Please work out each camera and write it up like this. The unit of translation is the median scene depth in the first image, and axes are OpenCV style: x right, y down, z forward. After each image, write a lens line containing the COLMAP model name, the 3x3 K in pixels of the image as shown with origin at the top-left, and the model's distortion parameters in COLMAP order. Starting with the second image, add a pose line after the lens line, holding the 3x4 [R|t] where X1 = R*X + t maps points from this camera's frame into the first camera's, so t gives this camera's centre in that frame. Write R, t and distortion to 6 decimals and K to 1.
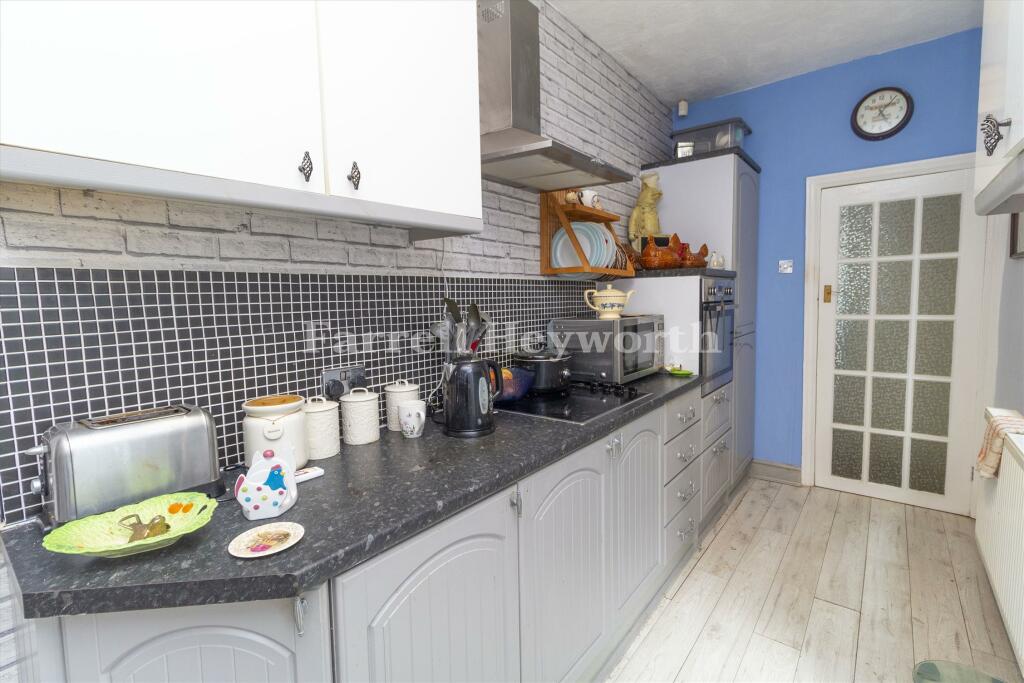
lens RADIAL K [[483.1, 0, 514.2], [0, 483.1, 336.3], [0, 0, 1]] dist [0.000002, 0.010957]
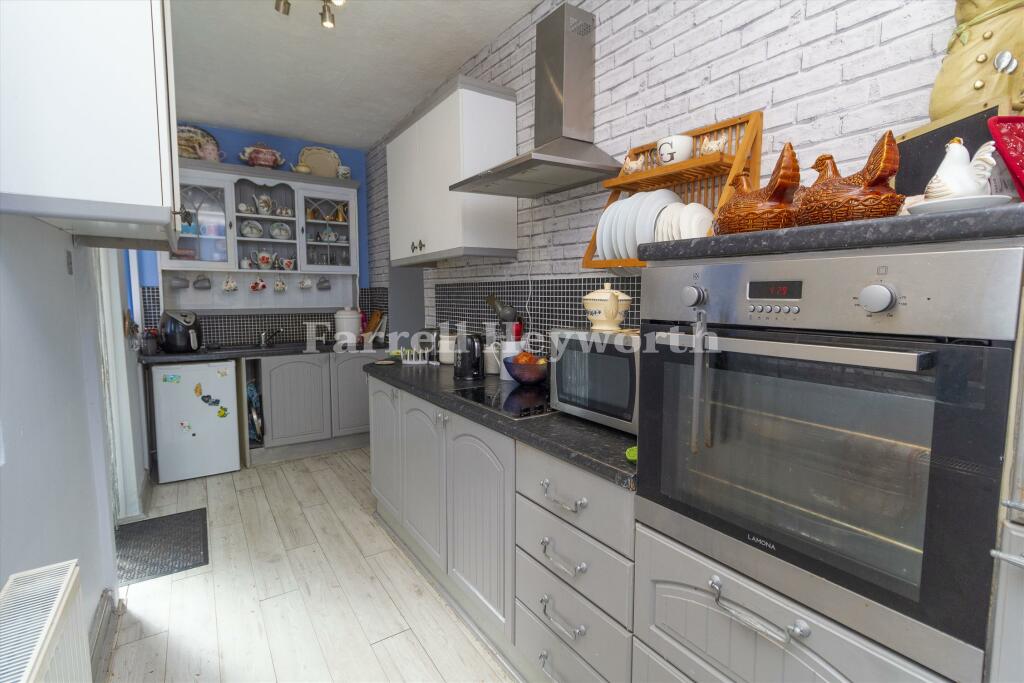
lens RADIAL K [[483.1, 0, 514.2], [0, 483.1, 336.3], [0, 0, 1]] dist [0.000002, 0.010957]
pose [[-0.315767, 0.099430, -0.943613, 1.128373], [-0.077899, 0.988420, 0.130220, -0.134057], [0.945634, 0.114625, -0.304365, 1.331041]]
